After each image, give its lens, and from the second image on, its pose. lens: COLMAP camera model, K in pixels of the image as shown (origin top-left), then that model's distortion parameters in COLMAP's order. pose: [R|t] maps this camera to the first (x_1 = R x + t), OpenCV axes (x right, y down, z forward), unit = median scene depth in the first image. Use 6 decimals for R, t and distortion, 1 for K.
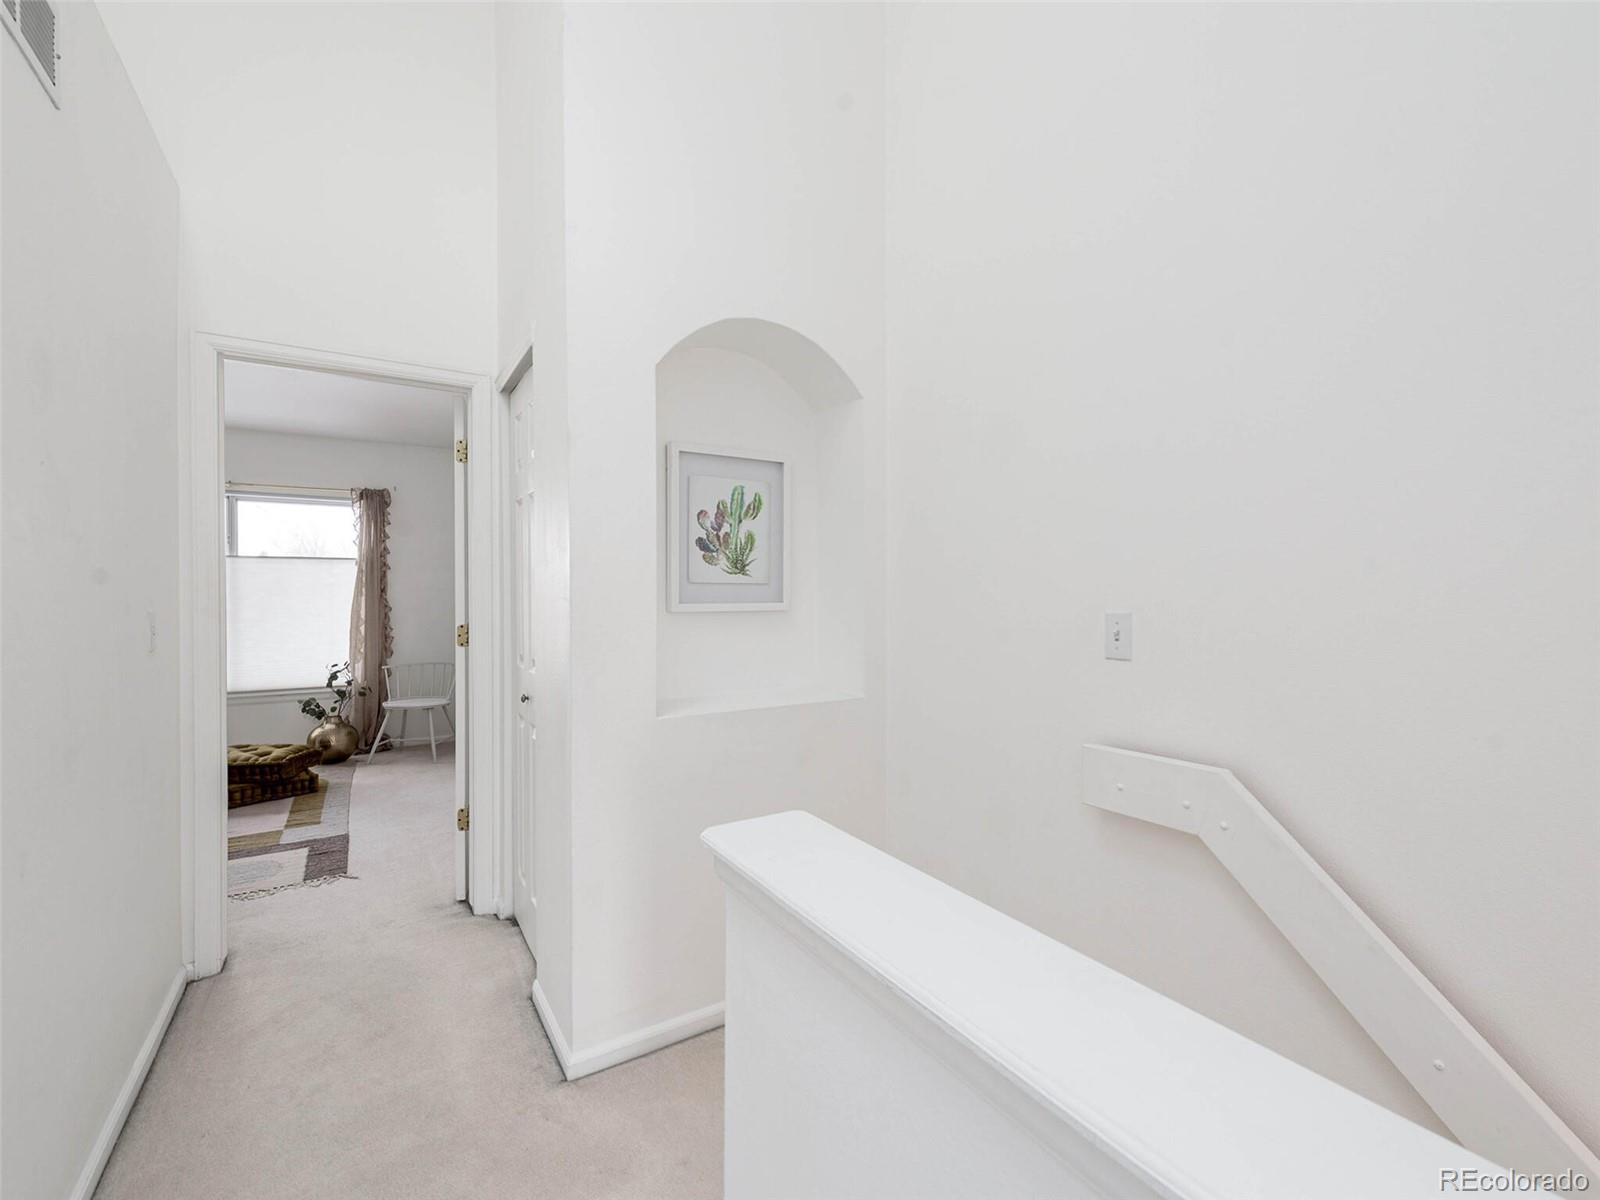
lens RADIAL K [[709.2, 0, 814.6], [0, 709.2, 594.4], [0, 0, 1]] dist [0.017082, -0.007891]
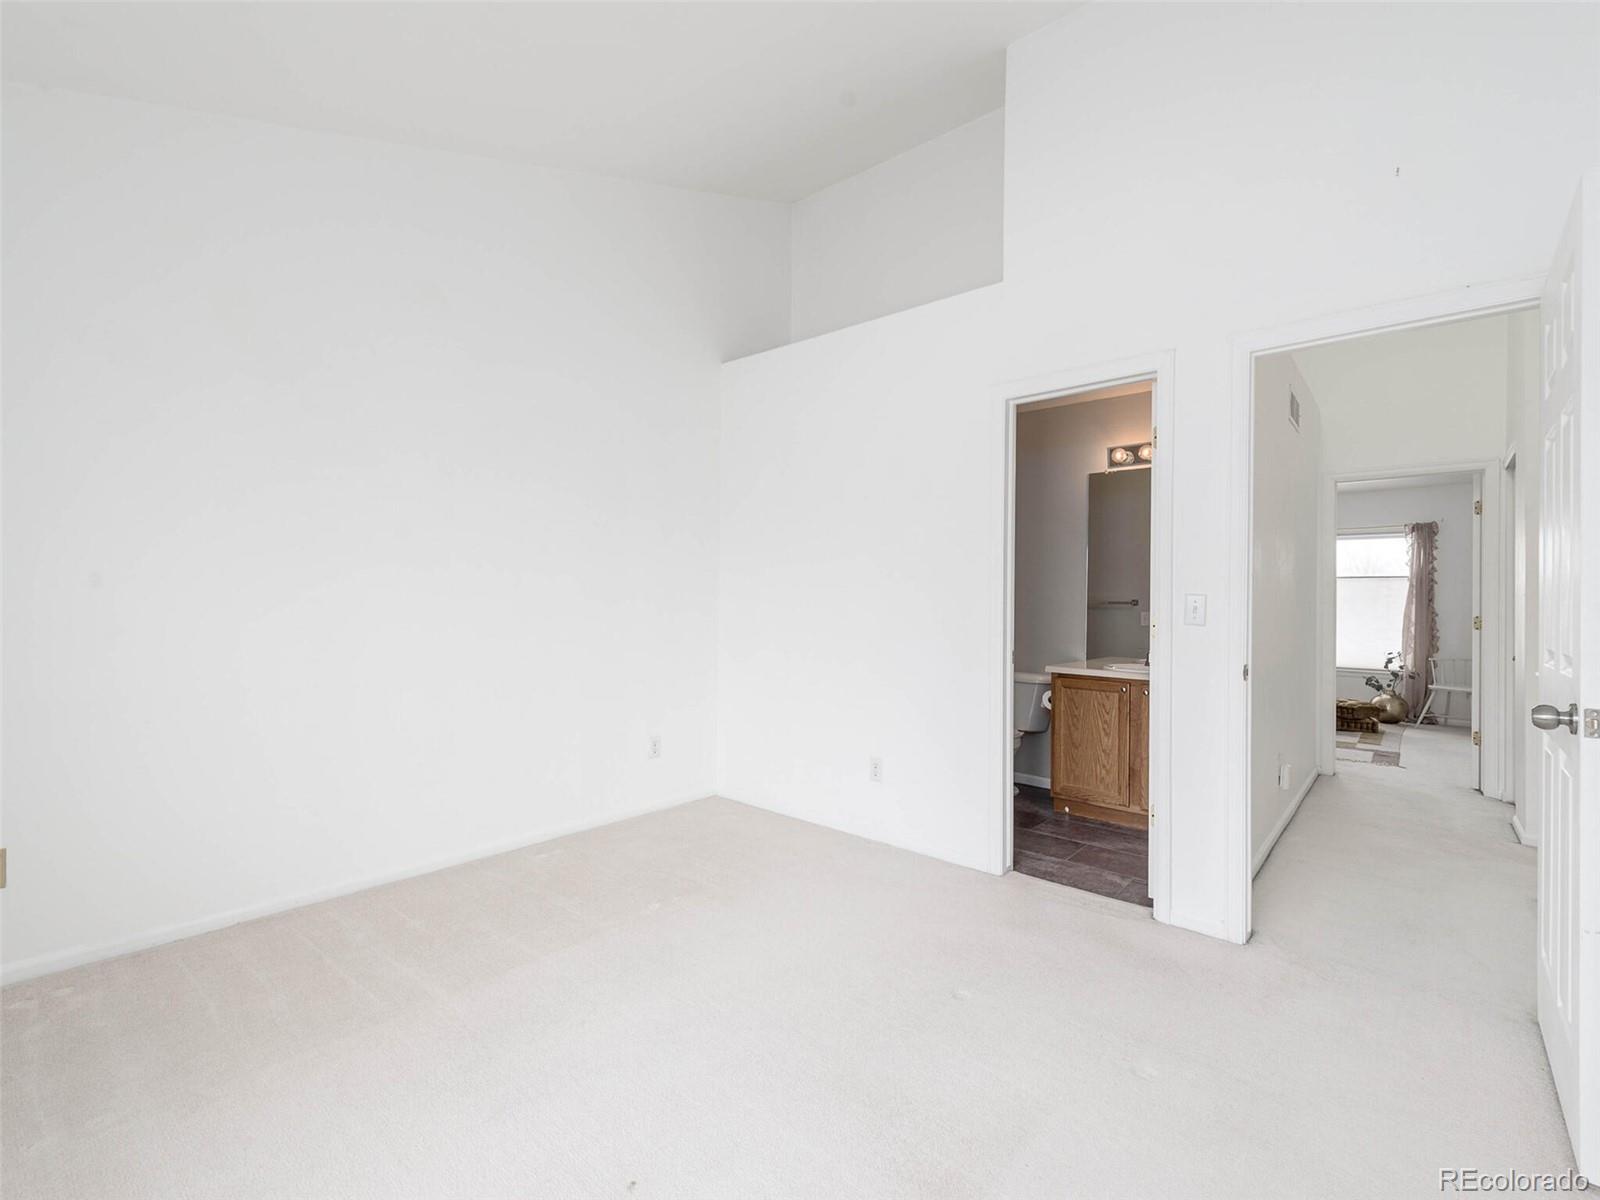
lens RADIAL K [[709.2, 0, 814.6], [0, 709.2, 594.4], [0, 0, 1]] dist [0.017082, -0.007891]
pose [[0.298997, -0.003158, -0.954249, 0.313354], [-0.021049, 0.999729, -0.009903, 0.021026], [0.954022, 0.023047, 0.298849, -0.476834]]
